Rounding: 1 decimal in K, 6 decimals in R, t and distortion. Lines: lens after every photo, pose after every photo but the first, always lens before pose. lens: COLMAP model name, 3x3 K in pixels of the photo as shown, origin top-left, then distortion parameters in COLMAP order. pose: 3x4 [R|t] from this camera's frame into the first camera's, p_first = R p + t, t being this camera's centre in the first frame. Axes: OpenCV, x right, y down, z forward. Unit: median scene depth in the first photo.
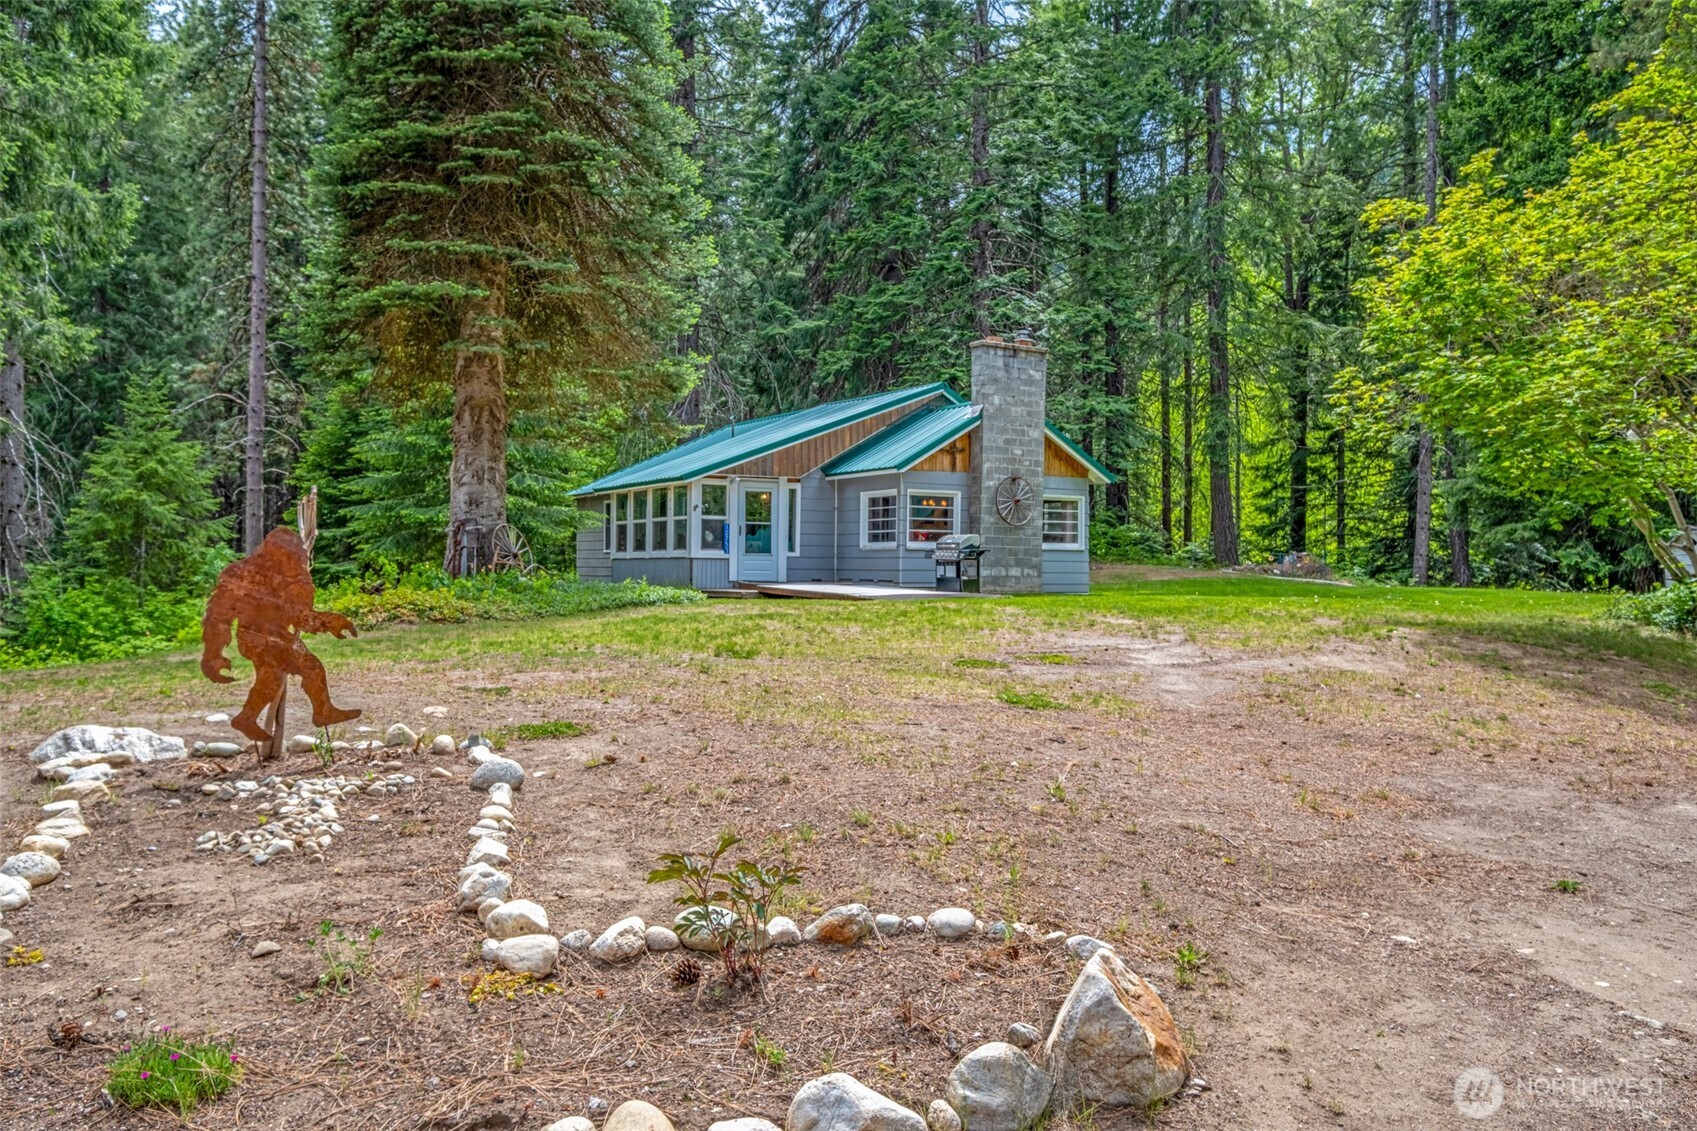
lens RADIAL K [[1238.7, 0, 848.4], [0, 1238.7, 565.0], [0, 0, 1]] dist [0.009847, 0.004045]
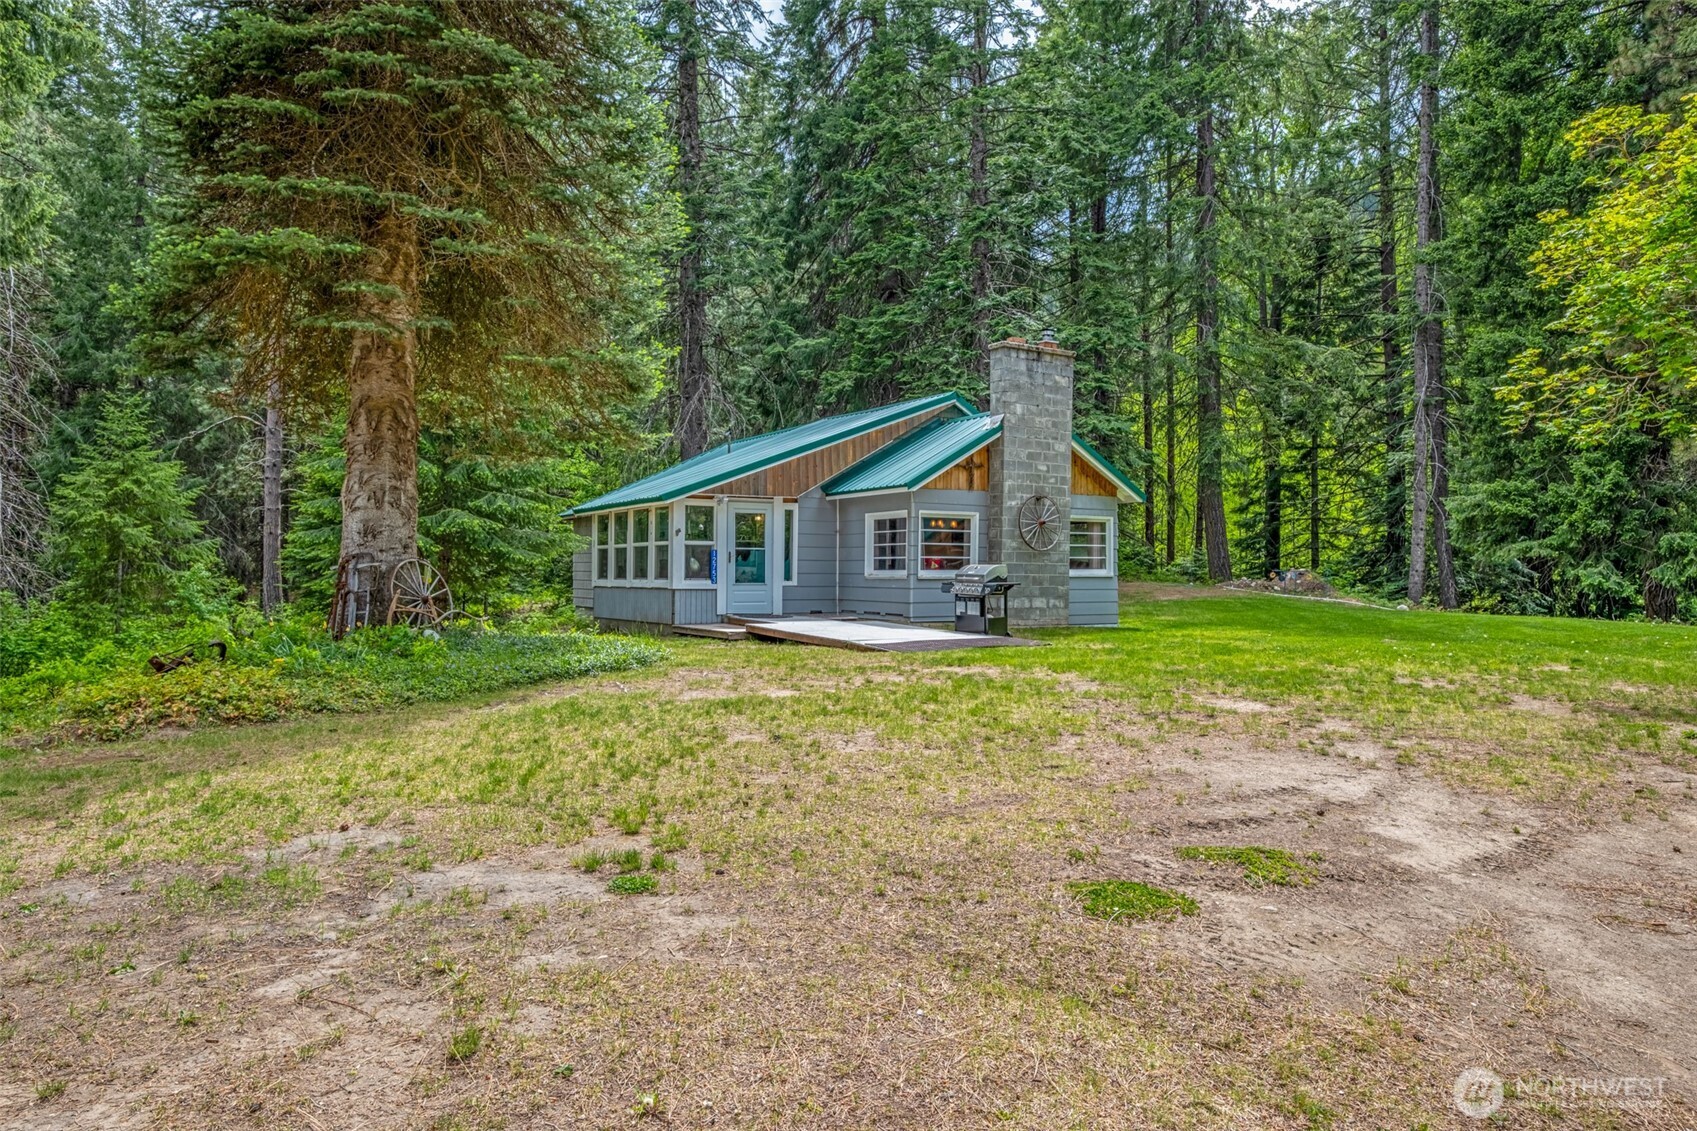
lens RADIAL K [[1058.7, 0, 848.7], [0, 1058.7, 574.5], [0, 0, 1]] dist [0.000502, -0.002692]
pose [[0.999996, -0.002598, -0.001229, -0.001090], [0.002605, 0.999983, 0.005251, -0.017943], [0.001215, -0.005254, 0.999985, 0.225929]]
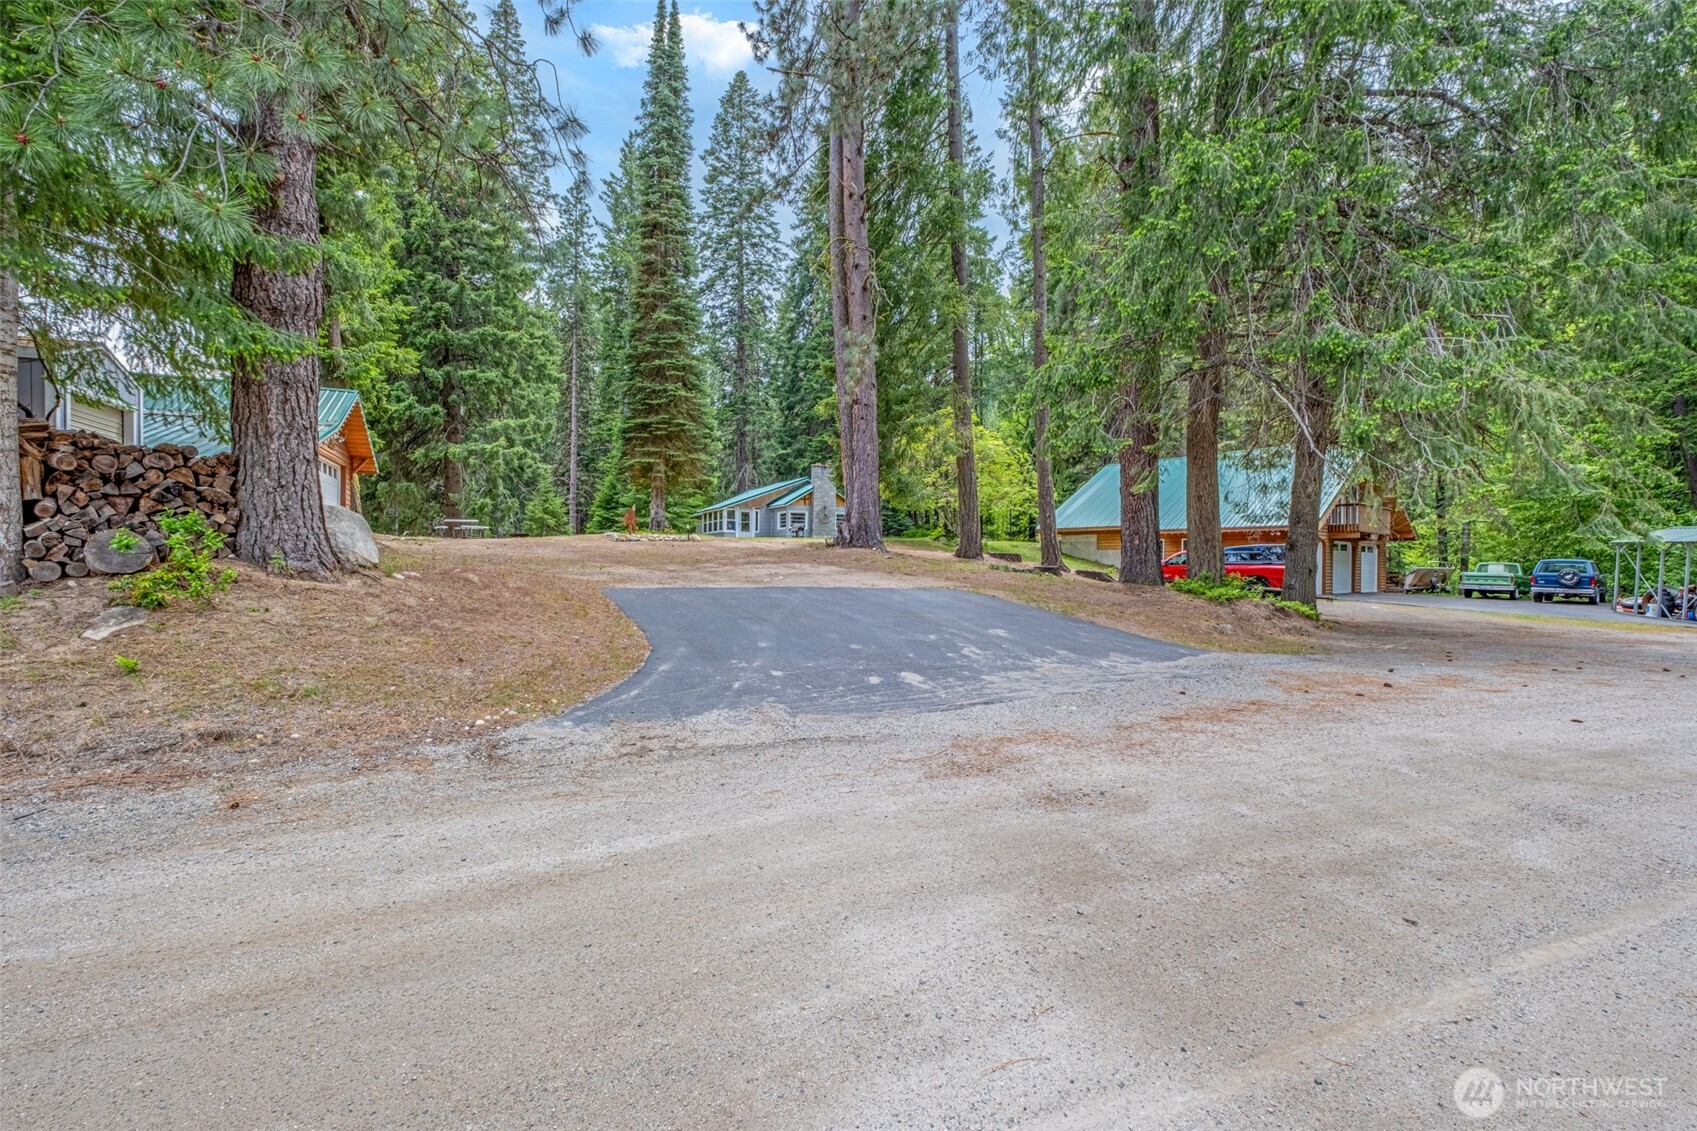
lens RADIAL K [[742.6, 0, 849.6], [0, 742.6, 557.3], [0, 0, 1]] dist [-0.003677, -0.000155]
pose [[0.998893, -0.003260, -0.046928, 0.266502], [0.002733, 0.999933, -0.011280, 0.074513], [0.046961, 0.011140, 0.998835, -0.837183]]
